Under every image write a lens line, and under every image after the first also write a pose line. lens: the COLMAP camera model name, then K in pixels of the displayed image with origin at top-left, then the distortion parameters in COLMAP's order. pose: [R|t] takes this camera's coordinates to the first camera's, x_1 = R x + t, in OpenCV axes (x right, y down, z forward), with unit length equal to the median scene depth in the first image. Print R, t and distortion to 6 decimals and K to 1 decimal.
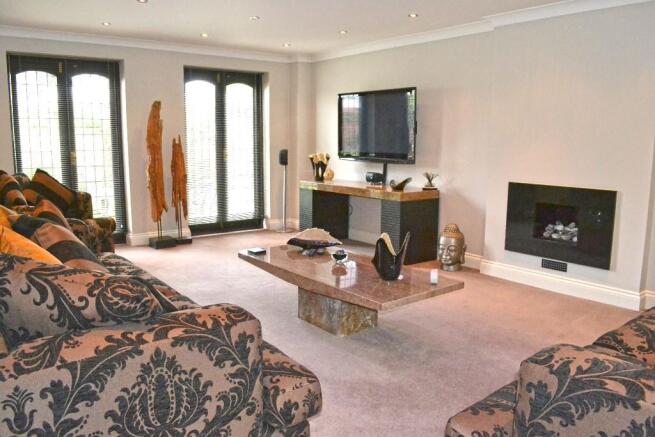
lens RADIAL K [[534.1, 0, 327.5], [0, 534.1, 218.5], [0, 0, 1]] dist [-0.035071, 0.006278]
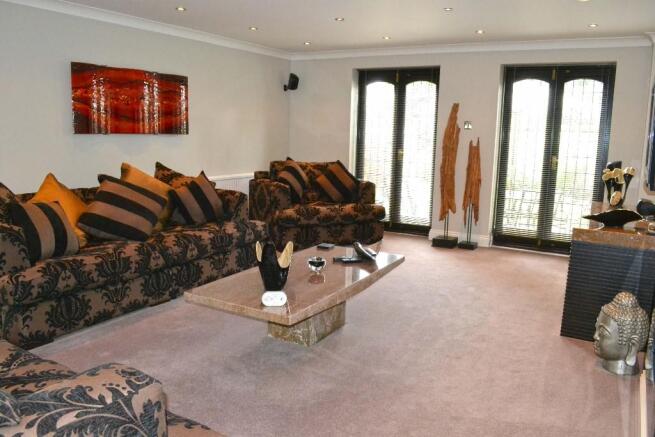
lens RADIAL K [[534.1, 0, 327.5], [0, 534.1, 218.5], [0, 0, 1]] dist [-0.035071, 0.006278]
pose [[0.410912, 0.155227, -0.898363, 0.504130], [-0.170804, 0.981058, 0.091390, -0.053374], [0.895532, 0.115891, 0.429641, 0.352297]]
